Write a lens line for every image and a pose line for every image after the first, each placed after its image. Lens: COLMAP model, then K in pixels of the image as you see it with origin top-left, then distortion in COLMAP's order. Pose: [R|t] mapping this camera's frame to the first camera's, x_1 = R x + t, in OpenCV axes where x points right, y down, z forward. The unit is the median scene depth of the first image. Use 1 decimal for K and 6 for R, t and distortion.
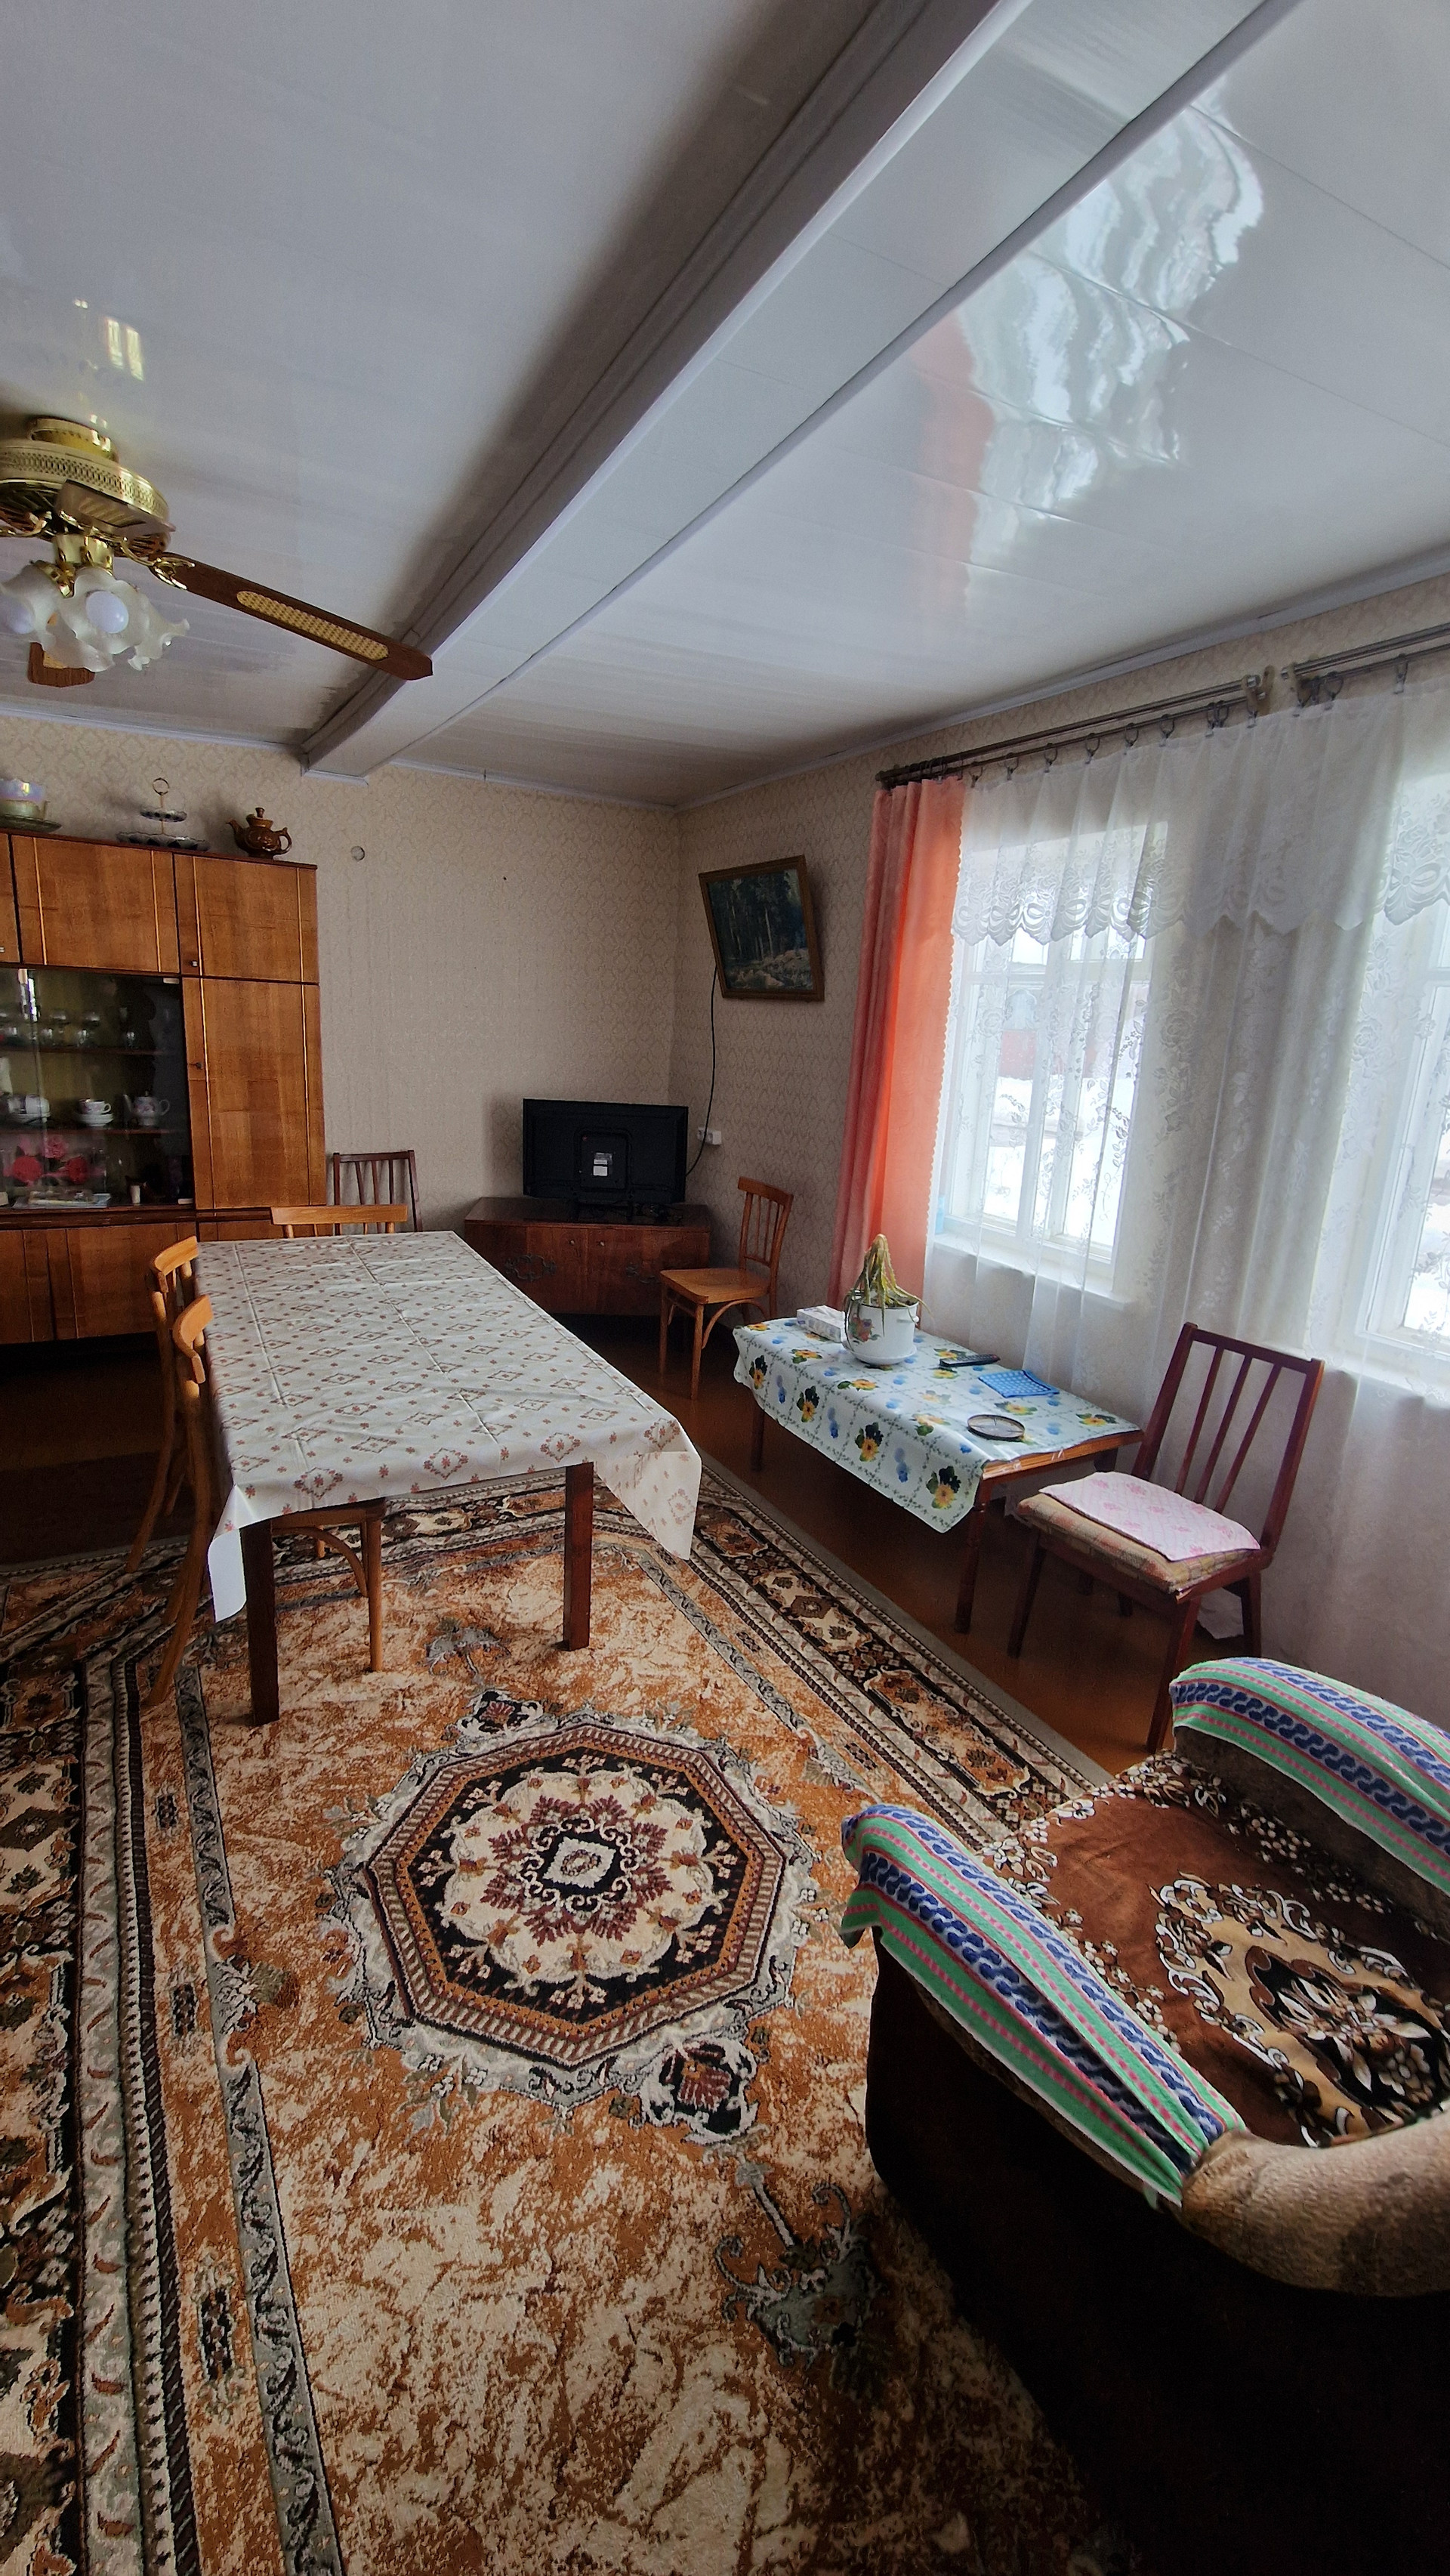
lens RADIAL K [[1049.9, 0, 720.3], [0, 1049.9, 1274.4], [0, 0, 1]] dist [0.002125, -0.004305]
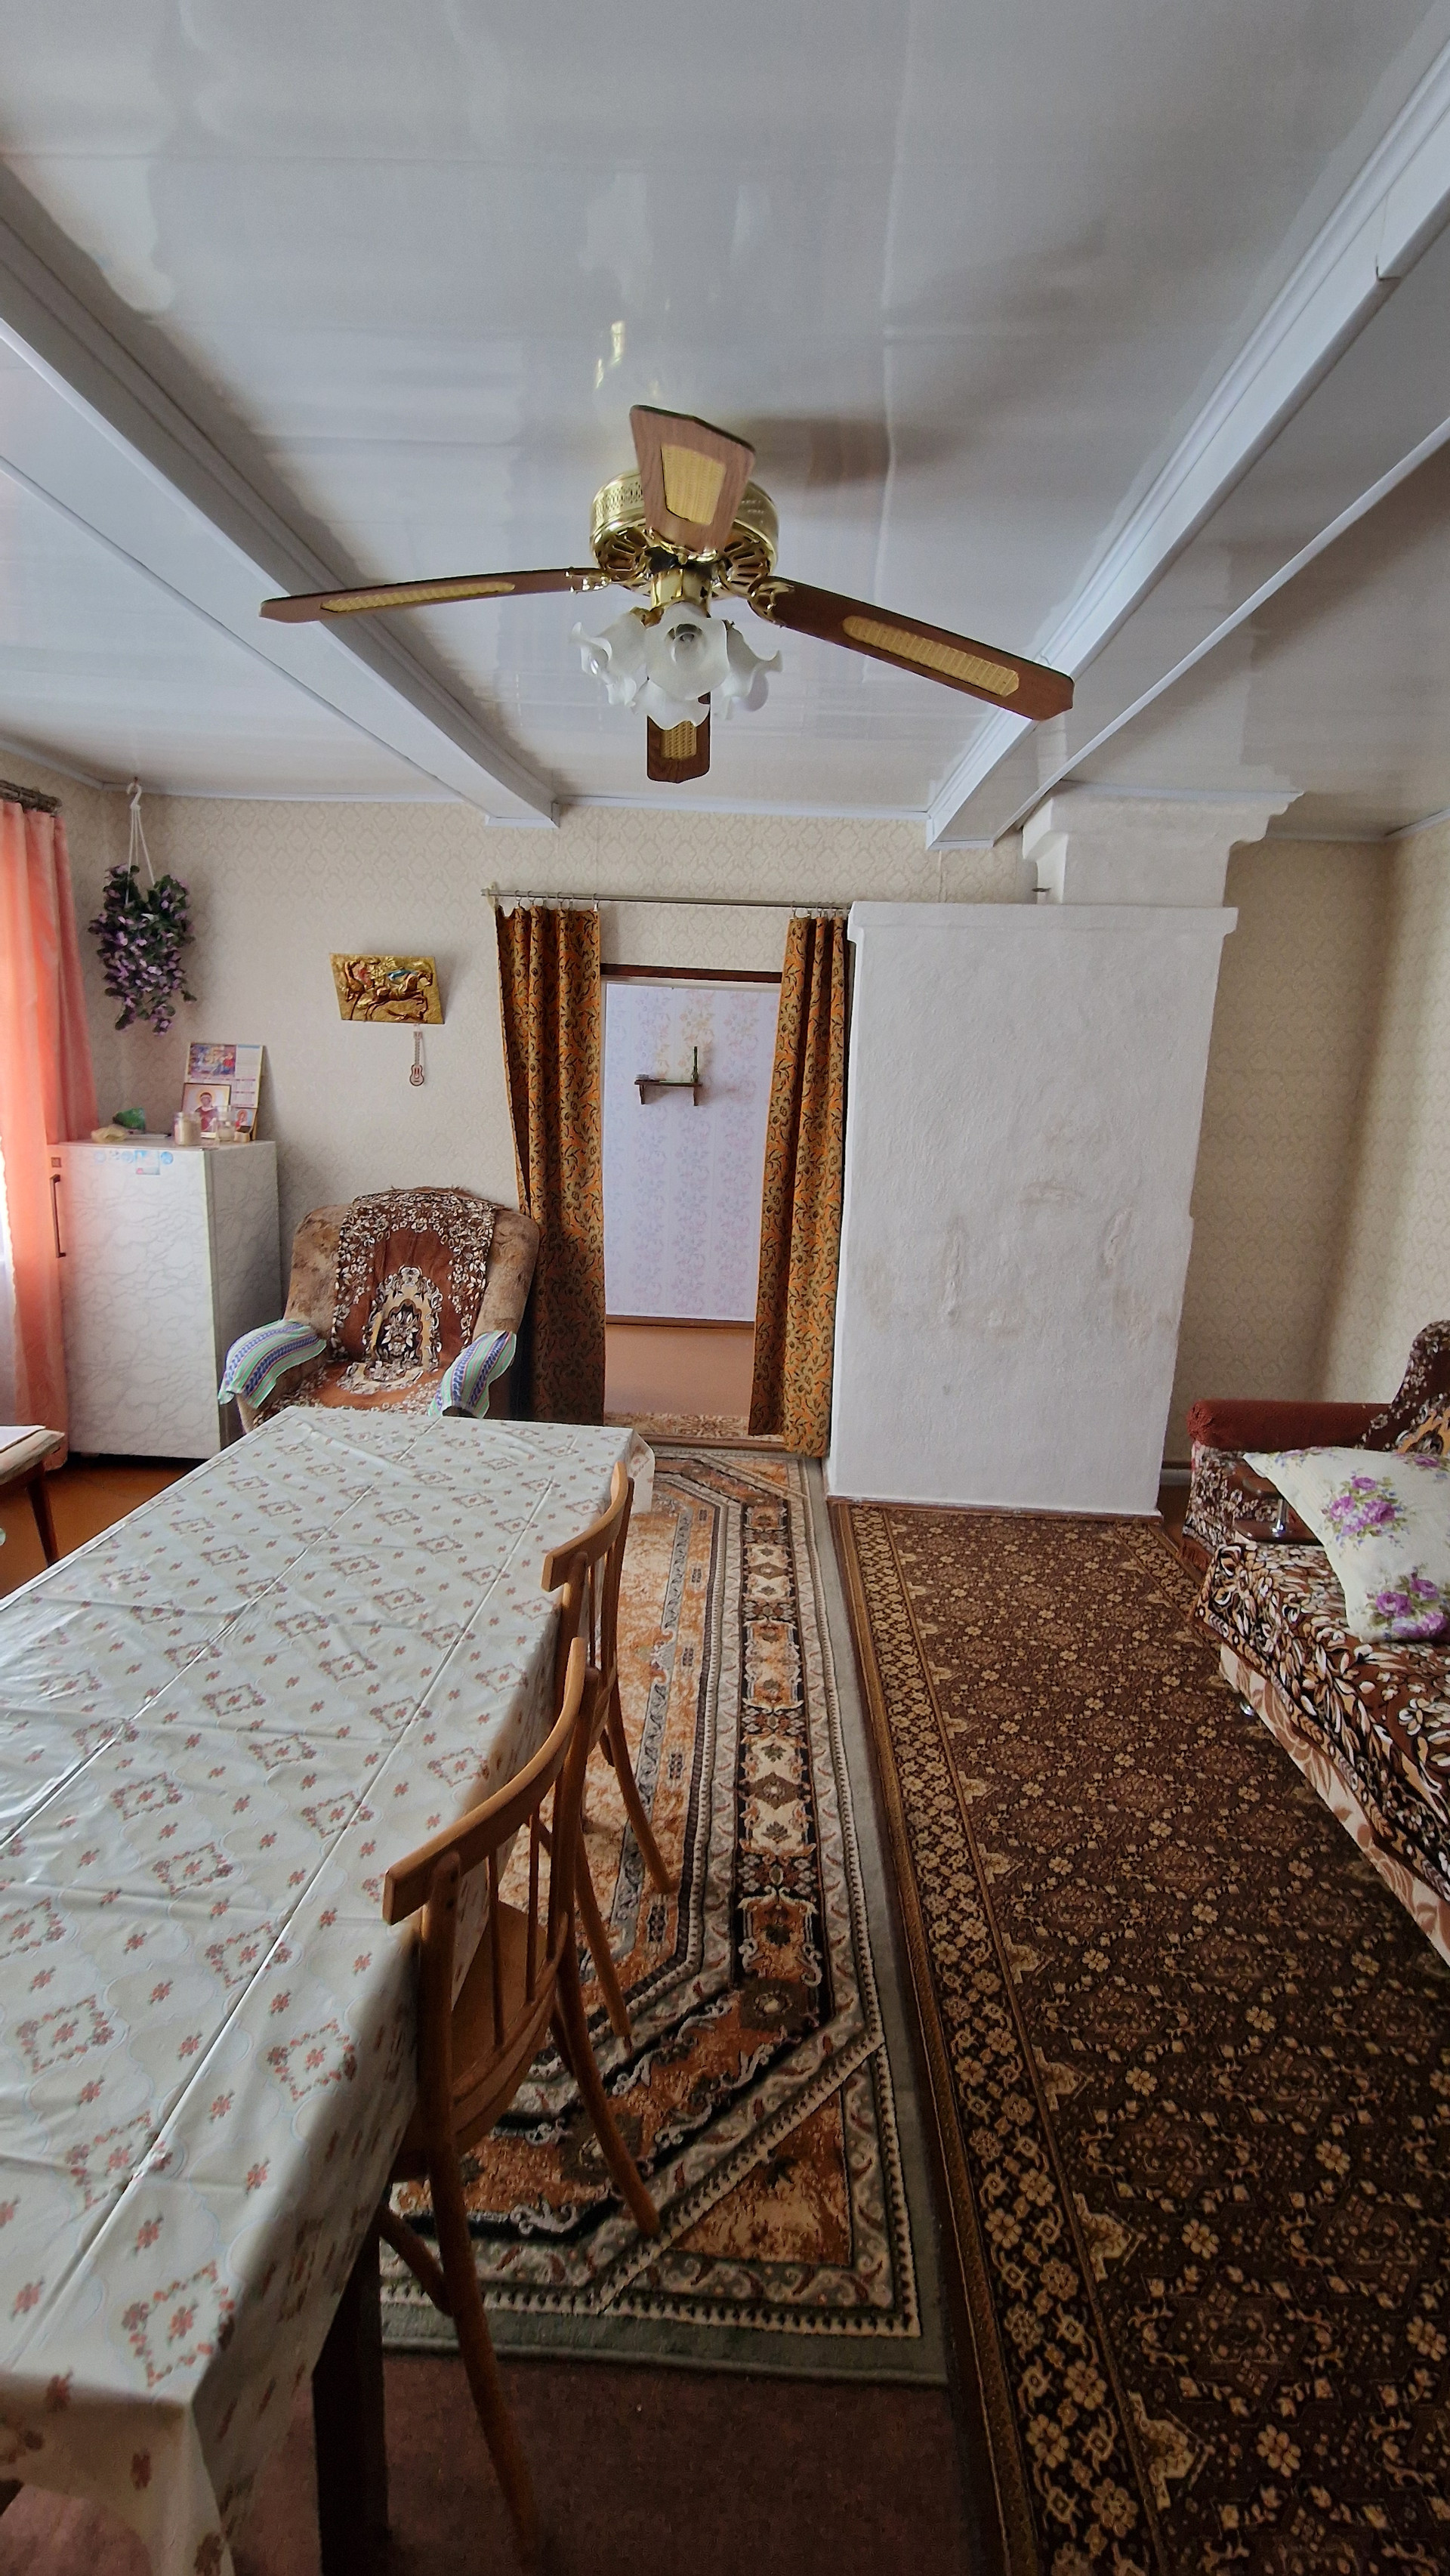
lens RADIAL K [[1050.7, 0, 726.1], [0, 1050.7, 1275.7], [0, 0, 1]] dist [0.000760, -0.004348]
pose [[-0.849138, -0.191149, 0.492369, -1.012968], [0.038791, 0.907127, 0.419065, -0.469806], [-0.526745, 0.374943, -0.762861, 1.601871]]
